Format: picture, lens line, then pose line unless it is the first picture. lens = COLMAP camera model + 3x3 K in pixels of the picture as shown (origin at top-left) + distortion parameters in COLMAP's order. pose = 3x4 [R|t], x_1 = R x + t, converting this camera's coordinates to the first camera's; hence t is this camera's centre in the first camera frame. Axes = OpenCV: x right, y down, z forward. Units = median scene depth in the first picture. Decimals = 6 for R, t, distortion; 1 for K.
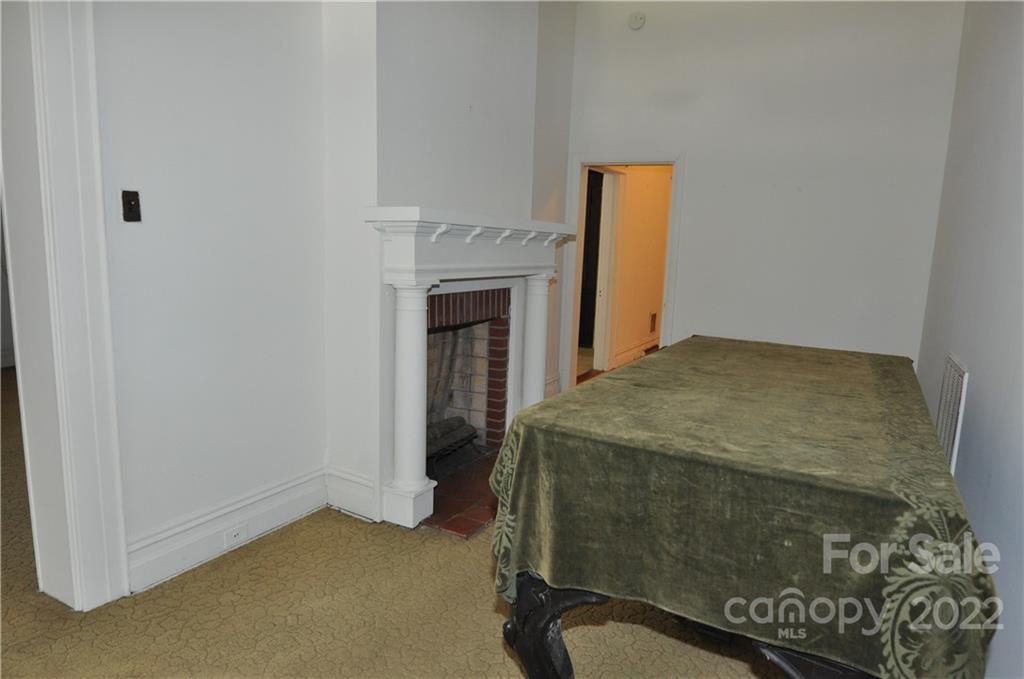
lens RADIAL K [[630.0, 0, 513.7], [0, 630.0, 339.2], [0, 0, 1]] dist [-0.010941, -0.004306]
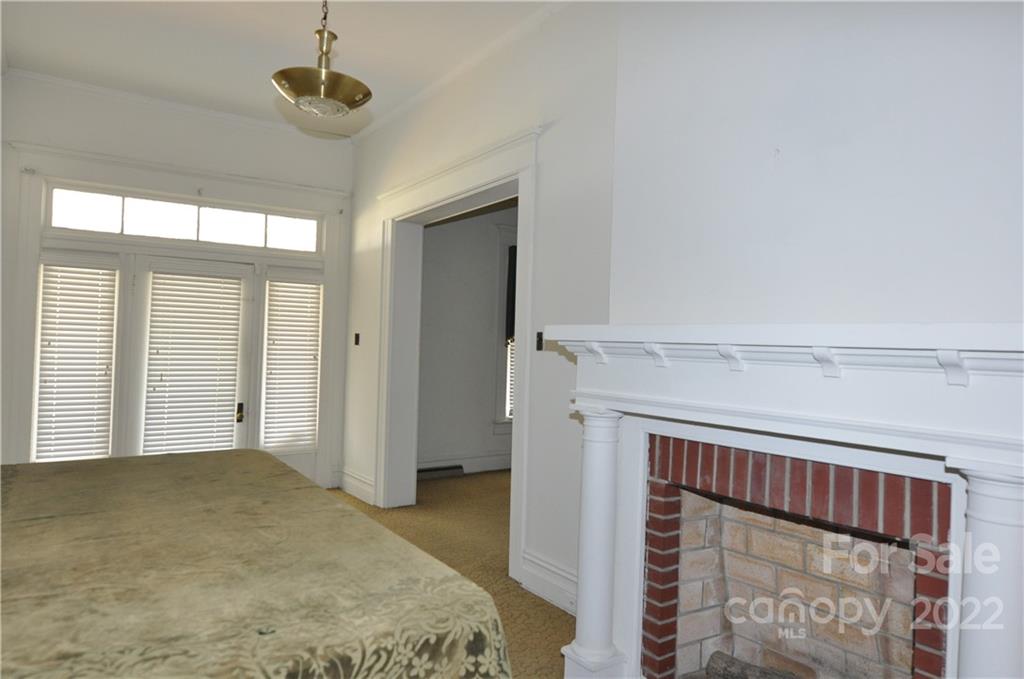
lens RADIAL K [[630.0, 0, 508.1], [0, 630.0, 339.0], [0, 0, 1]] dist [-0.010941, -0.004306]
pose [[-0.430445, -0.059275, -0.900668, 0.724591], [-0.181877, 0.983070, 0.022224, -0.191290], [0.884103, 0.173377, -0.433938, 1.305754]]
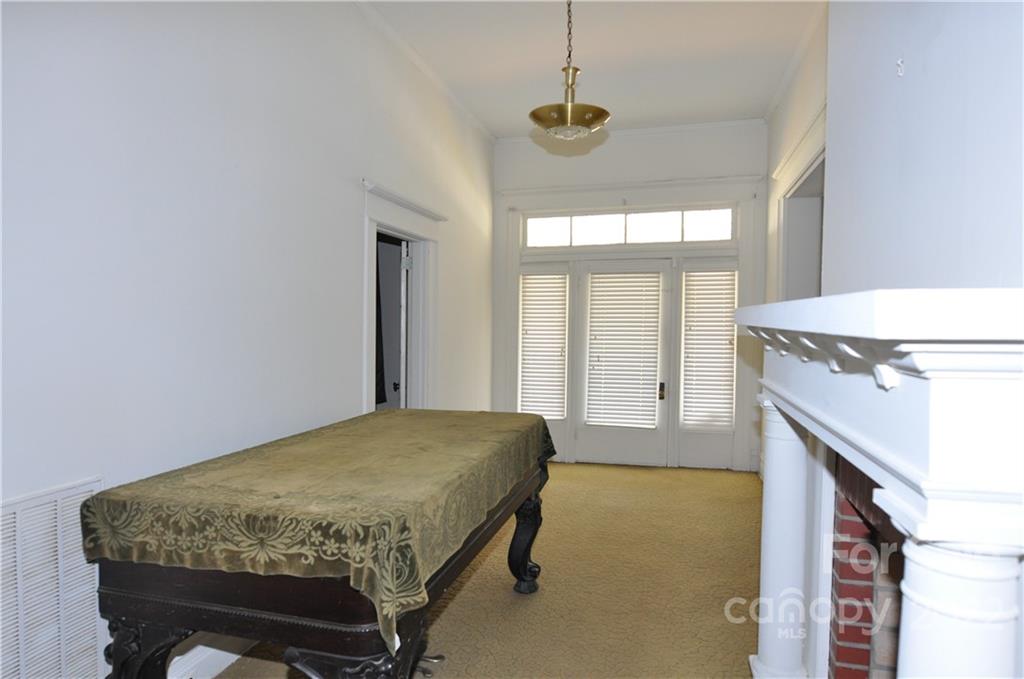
lens RADIAL K [[630.0, 0, 516.6], [0, 630.0, 342.4], [0, 0, 1]] dist [-0.010941, -0.004306]
pose [[-0.964791, -0.032443, -0.261009, 0.373336], [-0.079735, 0.981741, 0.172703, -0.284131], [0.250641, 0.187434, -0.949762, 1.717386]]
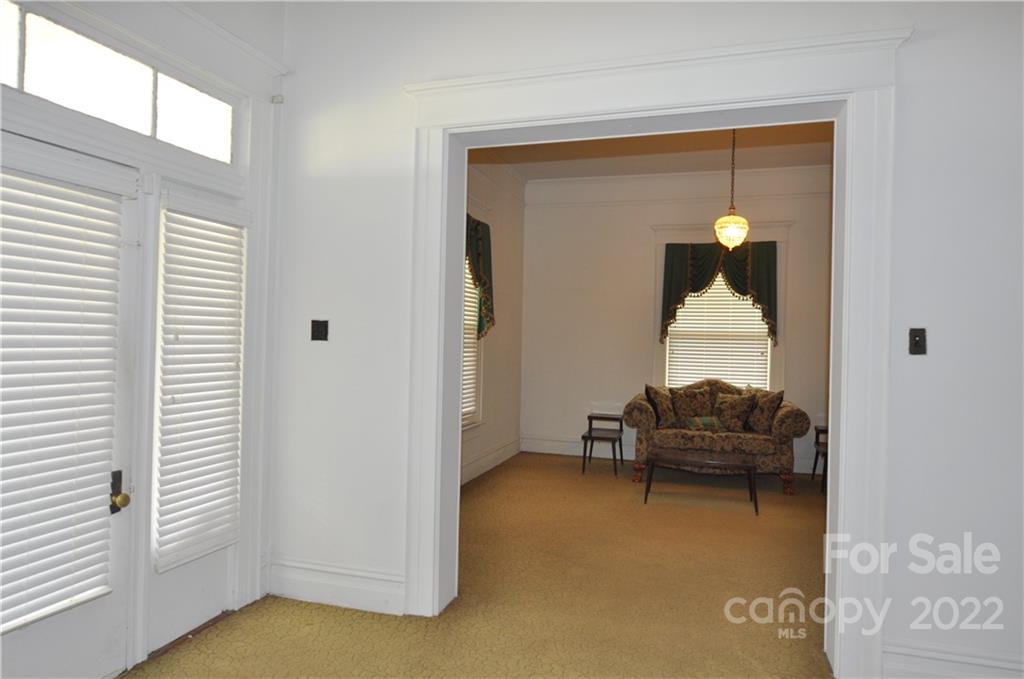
lens RADIAL K [[630.0, 0, 509.8], [0, 630.0, 338.8], [0, 0, 1]] dist [-0.010941, -0.004306]
pose [[0.201869, -0.033895, -0.978826, 0.285008], [-0.166543, 0.983658, -0.068409, -0.011351], [0.965149, 0.176827, 0.192925, 0.046615]]
